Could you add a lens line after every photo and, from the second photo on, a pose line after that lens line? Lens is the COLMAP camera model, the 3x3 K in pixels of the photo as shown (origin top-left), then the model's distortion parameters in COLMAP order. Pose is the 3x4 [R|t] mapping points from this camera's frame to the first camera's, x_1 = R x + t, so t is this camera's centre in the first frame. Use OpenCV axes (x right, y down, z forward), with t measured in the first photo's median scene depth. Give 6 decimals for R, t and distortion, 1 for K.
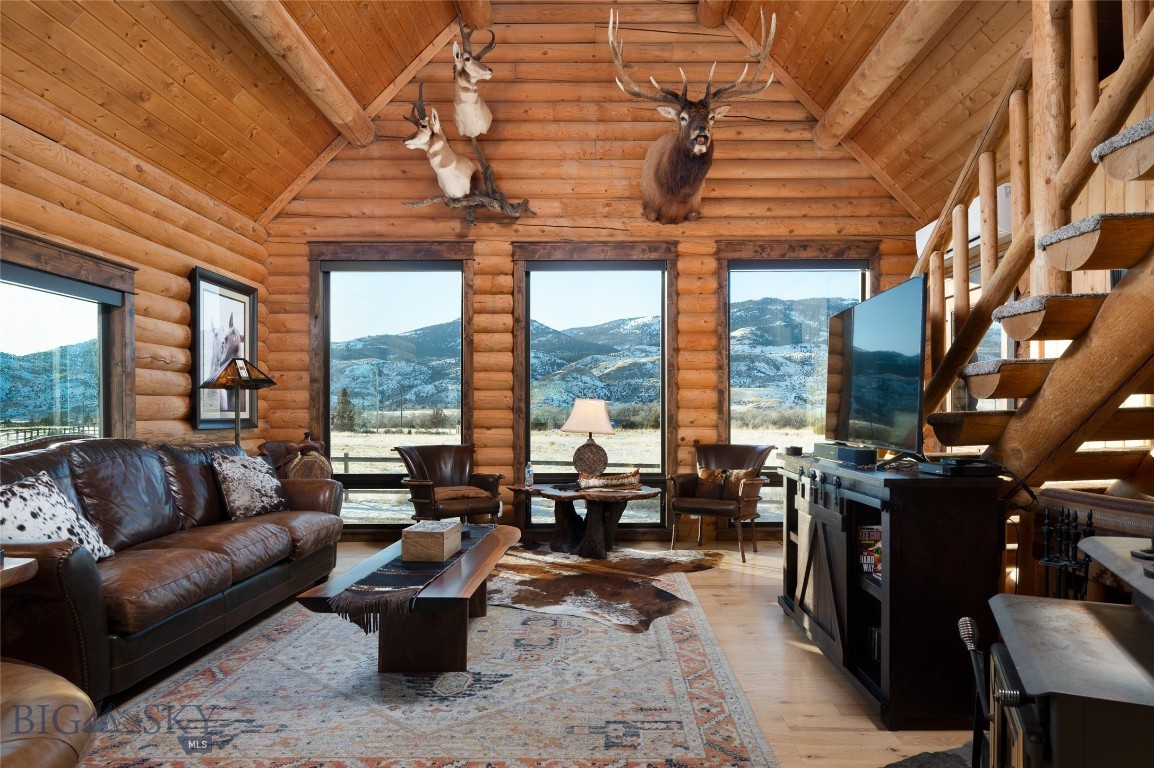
lens RADIAL K [[680.8, 0, 601.2], [0, 680.8, 414.4], [0, 0, 1]] dist [-0.003063, 0.000092]
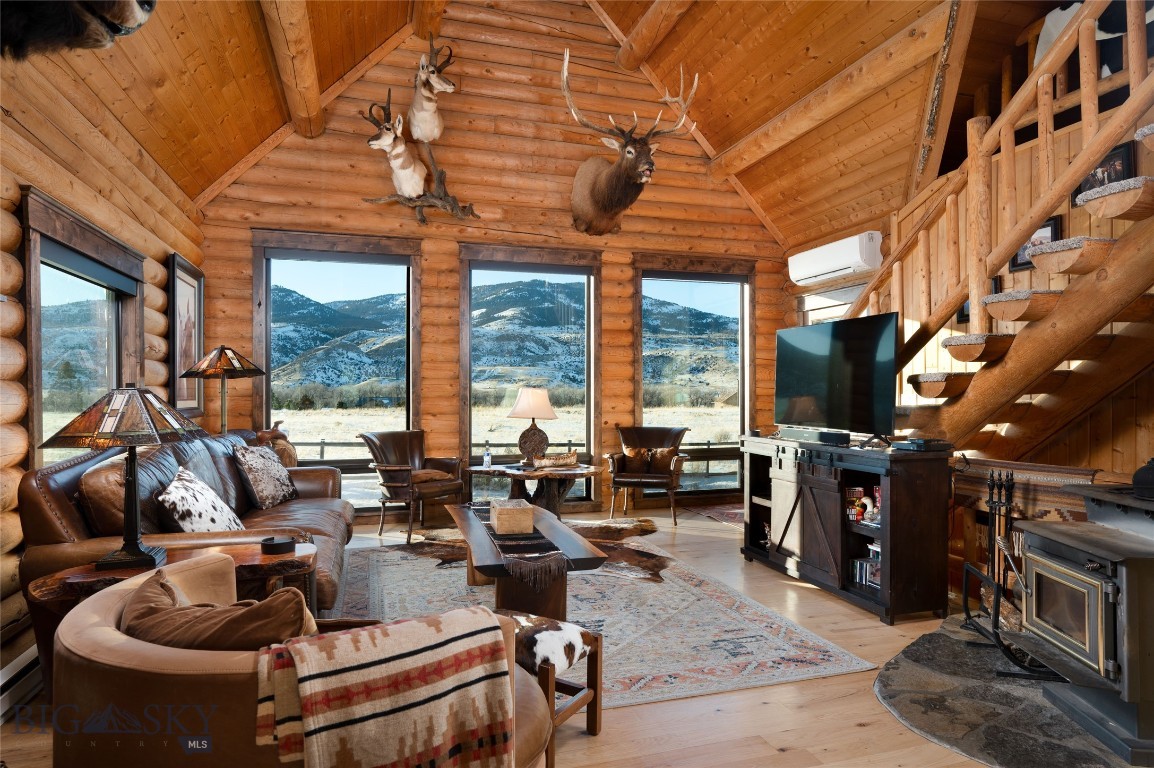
lens RADIAL K [[677.8, 0, 574.2], [0, 677.8, 389.0], [0, 0, 1]] dist [-0.000773, 0.000077]
pose [[0.954589, 0.003465, 0.297906, -0.275710], [-0.002182, 0.999987, -0.004638, -0.015330], [-0.297918, 0.003778, 0.954584, -0.080039]]
